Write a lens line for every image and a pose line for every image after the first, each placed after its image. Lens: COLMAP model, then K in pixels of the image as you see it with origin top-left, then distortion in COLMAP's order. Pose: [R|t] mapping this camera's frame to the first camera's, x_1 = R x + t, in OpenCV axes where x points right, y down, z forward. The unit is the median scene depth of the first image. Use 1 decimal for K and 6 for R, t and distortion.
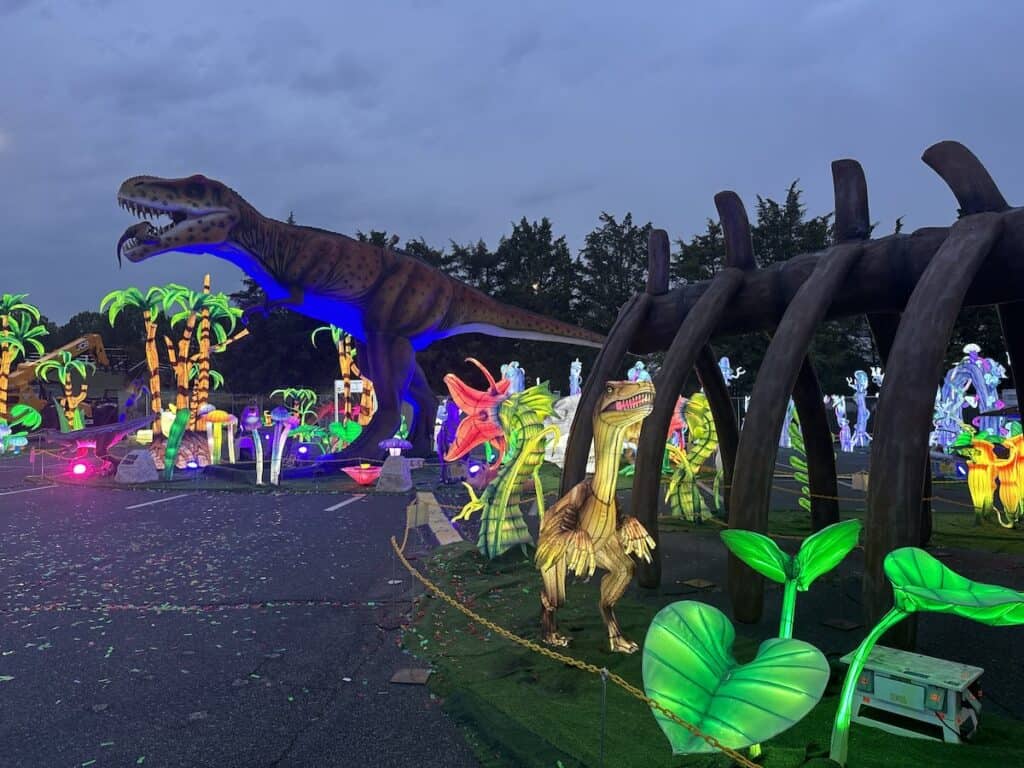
lens RADIAL K [[711.6, 0, 514.3], [0, 711.6, 392.1], [0, 0, 1]] dist [0.064542, -0.003772]
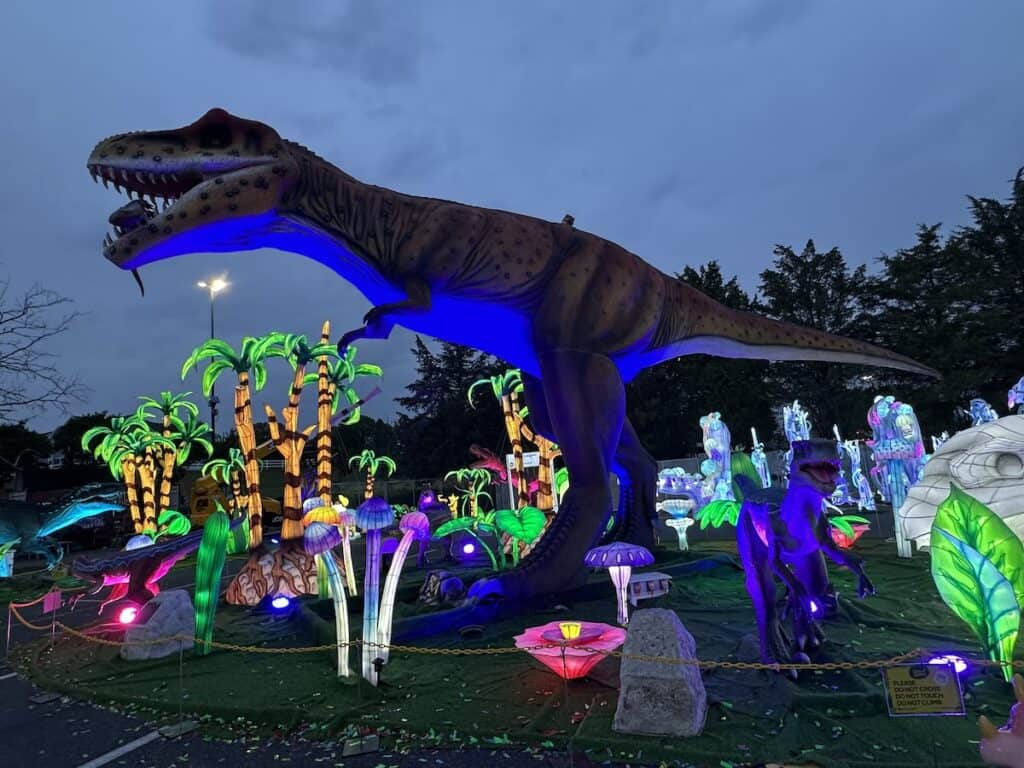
lens RADIAL K [[566.1, 0, 515.5], [0, 566.1, 381.6], [0, 0, 1]] dist [0.006389, -0.000223]
pose [[0.966658, -0.120550, -0.225920, -0.105473], [0.085732, 0.983699, -0.158073, 0.009154], [0.241293, 0.133435, 0.961235, 0.470705]]
